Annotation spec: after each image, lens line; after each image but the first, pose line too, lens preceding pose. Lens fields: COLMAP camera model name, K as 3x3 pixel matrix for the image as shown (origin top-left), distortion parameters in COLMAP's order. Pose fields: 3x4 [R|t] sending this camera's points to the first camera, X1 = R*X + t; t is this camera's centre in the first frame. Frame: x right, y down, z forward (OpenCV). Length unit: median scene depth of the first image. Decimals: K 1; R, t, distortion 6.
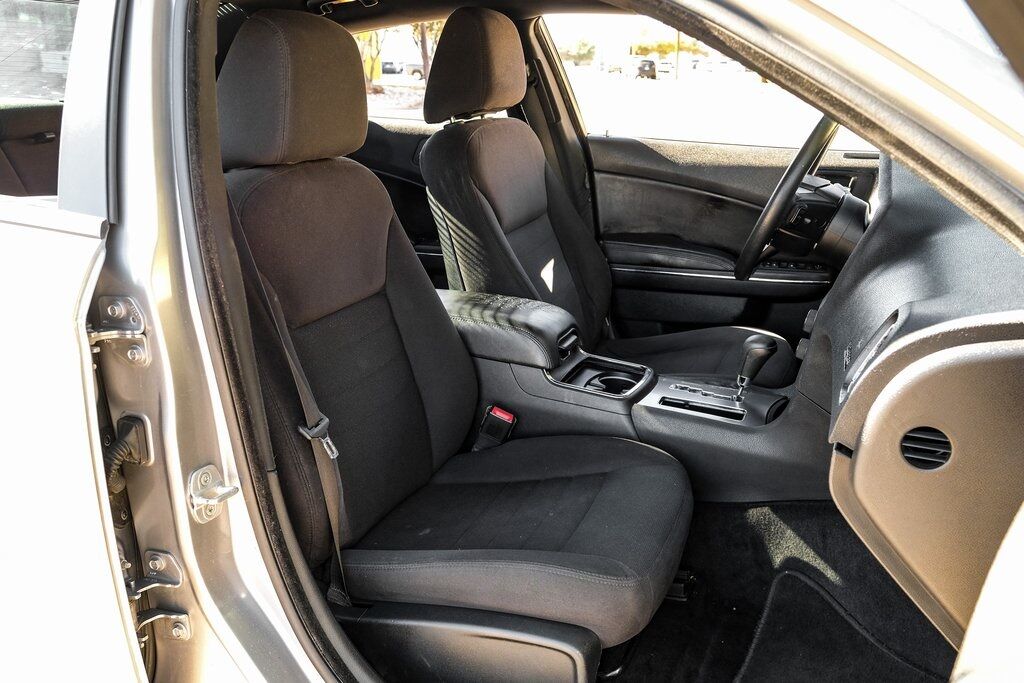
lens RADIAL K [[819.6, 0, 513.9], [0, 819.6, 342.3], [0, 0, 1]] dist [-0.003824, -0.016356]
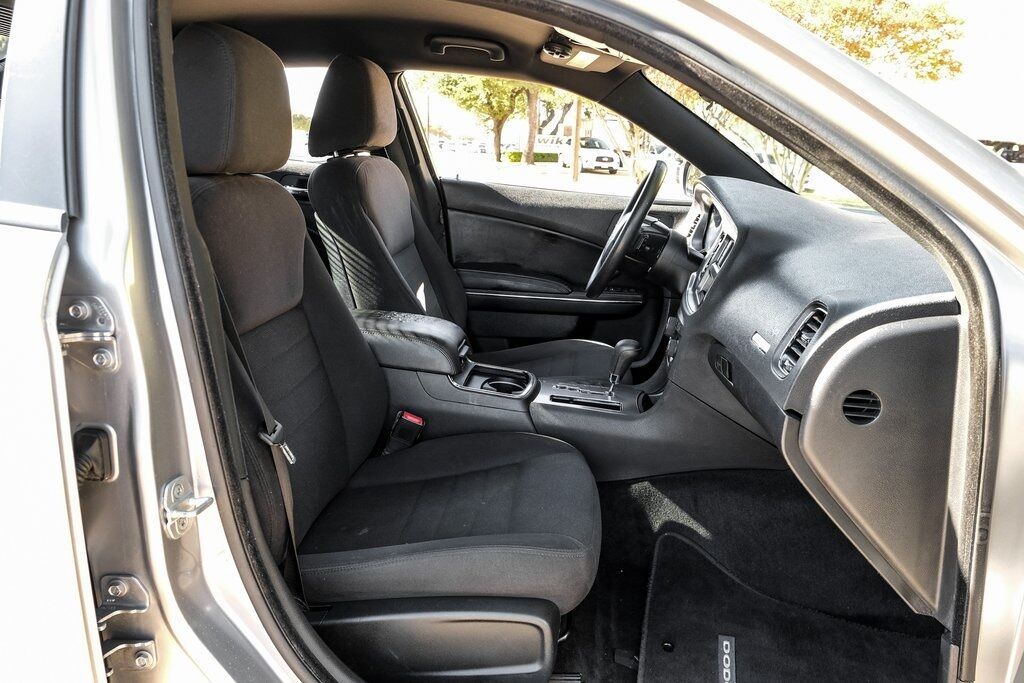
lens RADIAL K [[689.3, 0, 512.4], [0, 689.3, 339.3], [0, 0, 1]] dist [-0.034857, 0.006681]
pose [[0.951309, -0.020645, 0.307546, -0.219047], [0.035308, 0.998486, -0.042188, 0.034781], [-0.306209, 0.050993, 0.950598, 0.113422]]
